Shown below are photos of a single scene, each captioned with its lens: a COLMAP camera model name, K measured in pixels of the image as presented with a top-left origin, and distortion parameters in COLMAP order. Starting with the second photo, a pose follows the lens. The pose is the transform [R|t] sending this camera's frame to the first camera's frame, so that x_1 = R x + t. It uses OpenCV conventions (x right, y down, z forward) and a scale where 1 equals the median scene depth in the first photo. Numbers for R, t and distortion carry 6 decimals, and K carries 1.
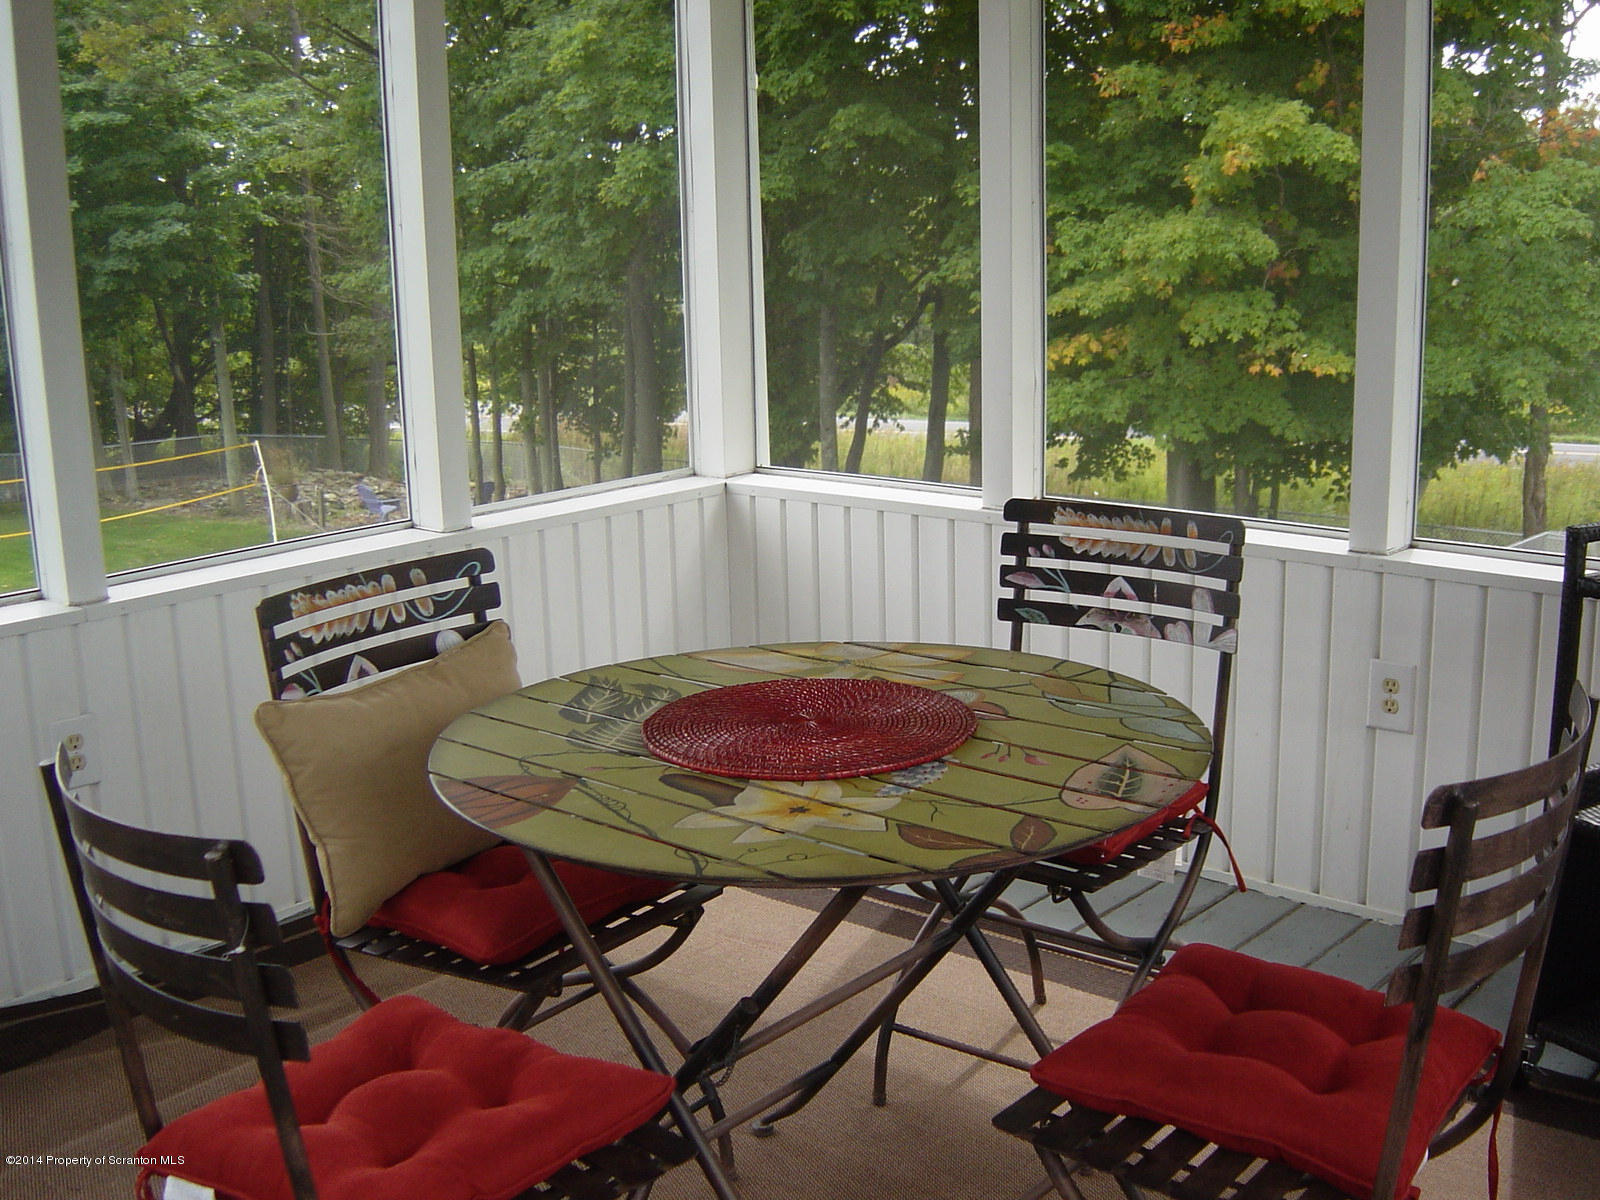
lens RADIAL K [[1799.4, 0, 801.5], [0, 1799.4, 603.3], [0, 0, 1]] dist [-0.137590, 0.000000]
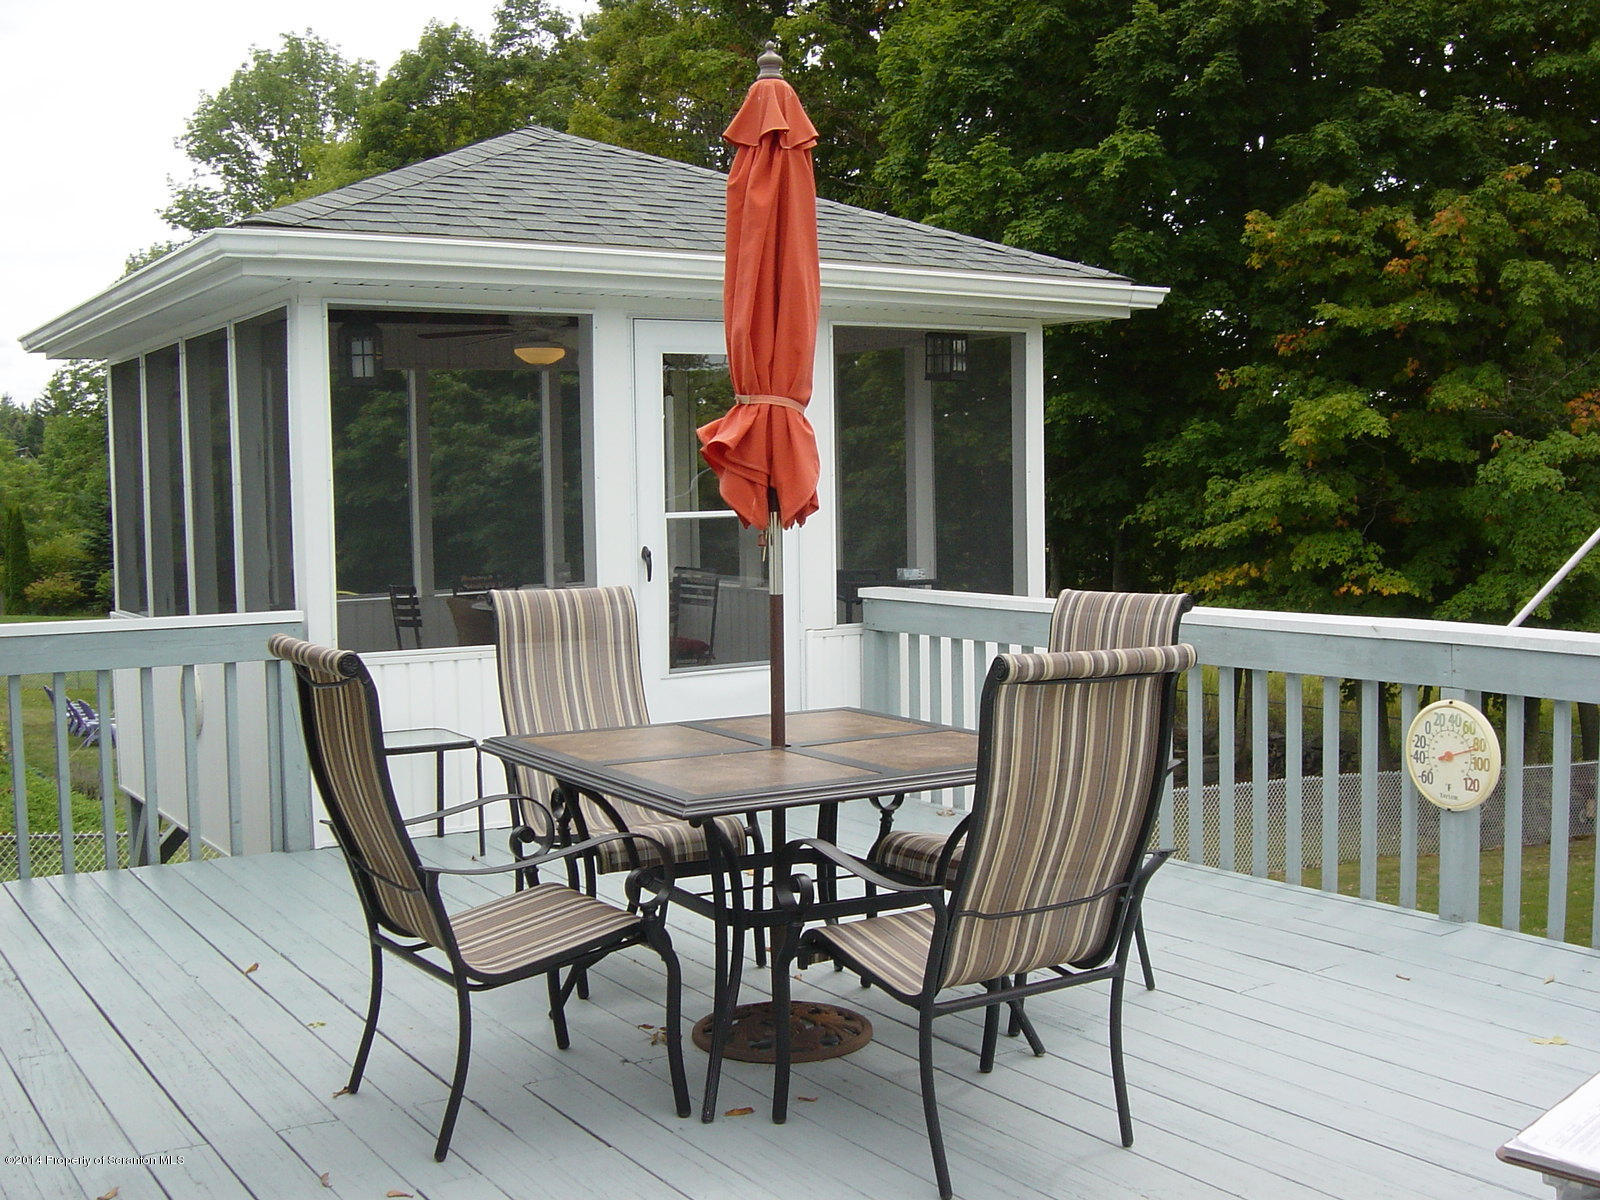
lens RADIAL K [[1799.4, 0, 798.6], [0, 1799.4, 597.8], [0, 0, 1]] dist [-0.137590, 0.000000]
pose [[0.960536, 0.030305, -0.276499, 0.234071], [-0.067599, 0.989678, -0.126362, 0.070917], [0.269816, 0.140067, 0.952670, -0.379788]]
